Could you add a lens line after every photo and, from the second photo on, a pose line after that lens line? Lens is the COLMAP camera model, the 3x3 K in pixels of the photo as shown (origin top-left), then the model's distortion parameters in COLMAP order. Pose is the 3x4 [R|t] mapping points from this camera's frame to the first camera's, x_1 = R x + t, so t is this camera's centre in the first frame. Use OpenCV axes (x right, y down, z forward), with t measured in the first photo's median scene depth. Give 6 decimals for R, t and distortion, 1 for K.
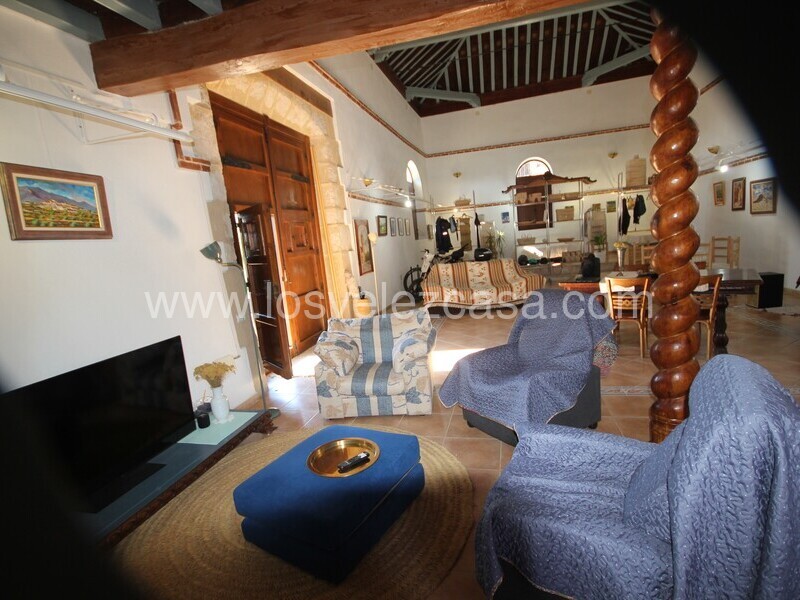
lens RADIAL K [[415.7, 0, 401.0], [0, 415.7, 307.8], [0, 0, 1]] dist [0.002147, -0.002392]
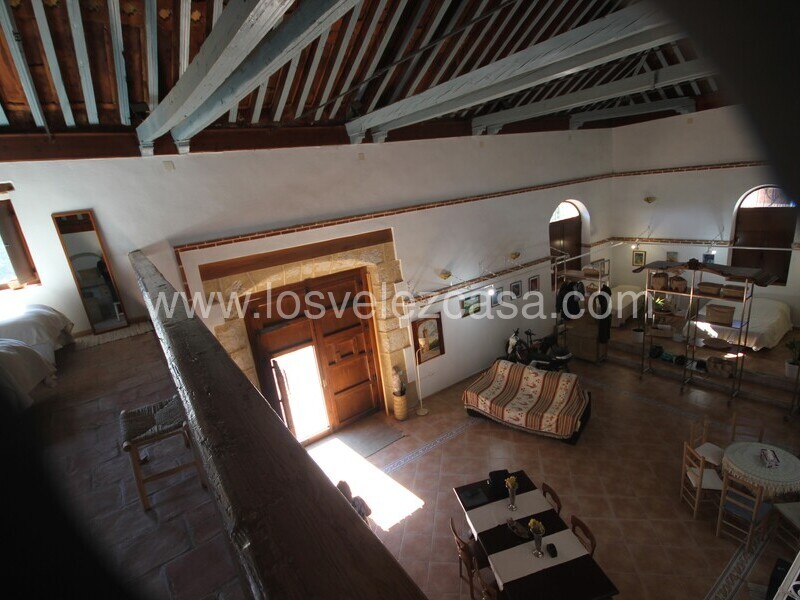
lens RADIAL K [[415.7, 0, 401.4], [0, 415.7, 308.5], [0, 0, 1]] dist [0.002147, -0.002392]
pose [[0.766652, 0.197858, -0.610817, 0.392658], [-0.064228, 0.970196, 0.233656, -0.355181], [0.638842, -0.139901, 0.756510, 0.064906]]
